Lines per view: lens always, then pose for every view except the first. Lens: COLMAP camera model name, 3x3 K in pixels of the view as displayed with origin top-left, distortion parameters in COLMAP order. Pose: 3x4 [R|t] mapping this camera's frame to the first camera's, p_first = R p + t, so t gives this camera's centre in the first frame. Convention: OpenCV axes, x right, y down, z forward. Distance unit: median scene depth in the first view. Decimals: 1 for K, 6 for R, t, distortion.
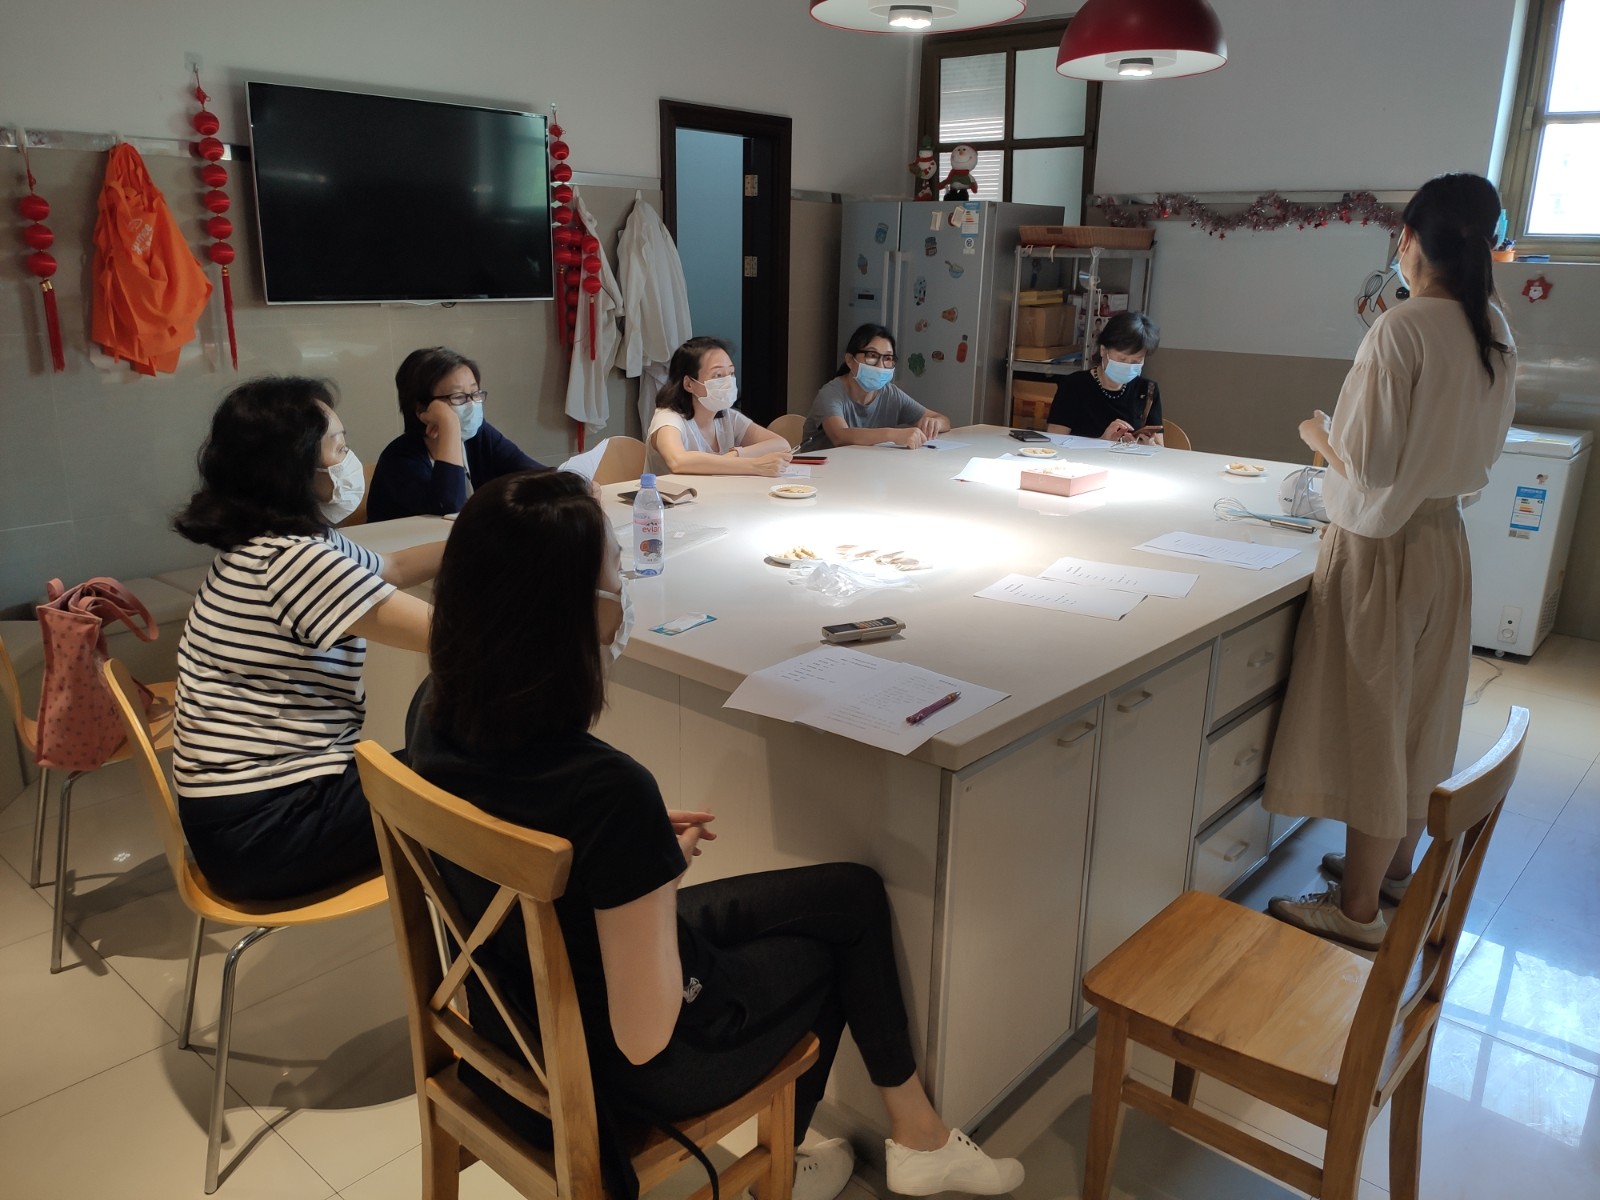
lens RADIAL K [[1226.1, 0, 800.0], [0, 1226.1, 600.0], [0, 0, 1]] dist [0.081011, -0.095086]
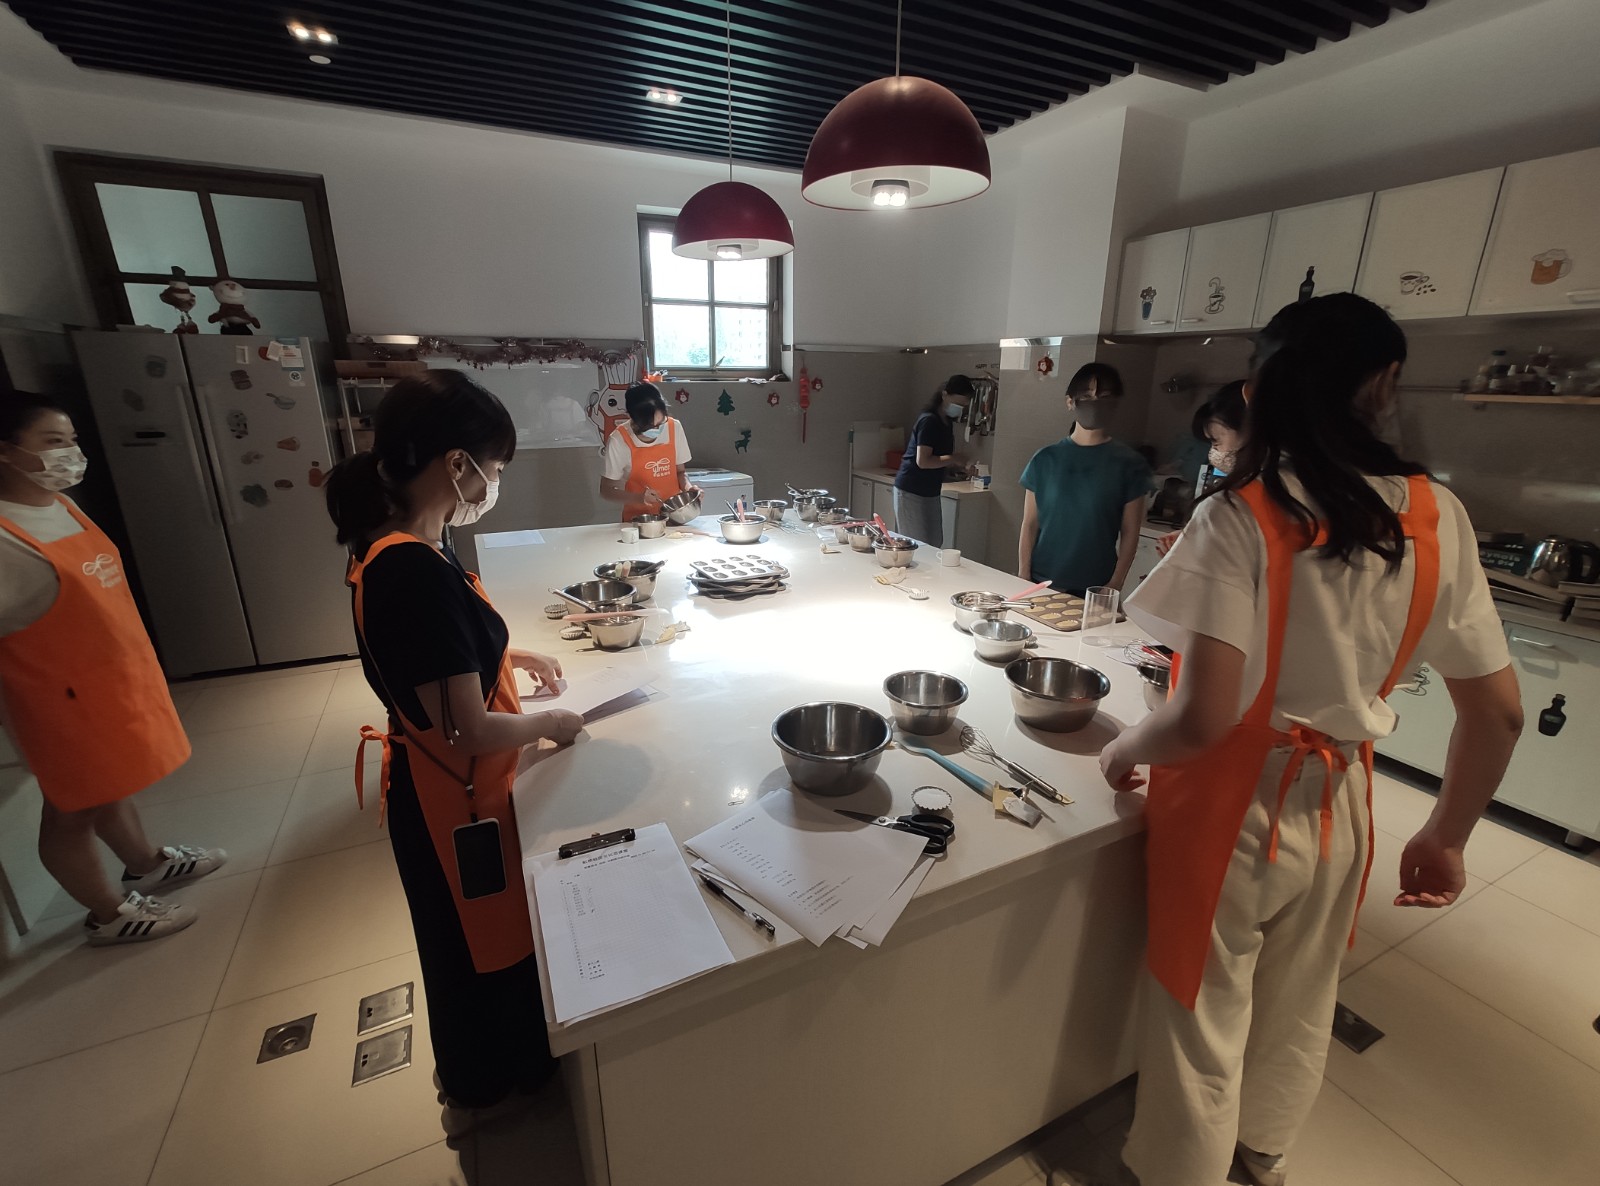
lens RADIAL K [[702.4, 0, 800.0], [0, 702.4, 593.0], [0, 0, 1]] dist [-0.000814, 0.000003]
pose [[0.394313, -0.290406, 0.871884, -0.270982], [0.258300, 0.945532, 0.198119, -0.120872], [-0.881929, 0.147086, 0.447847, 0.376627]]
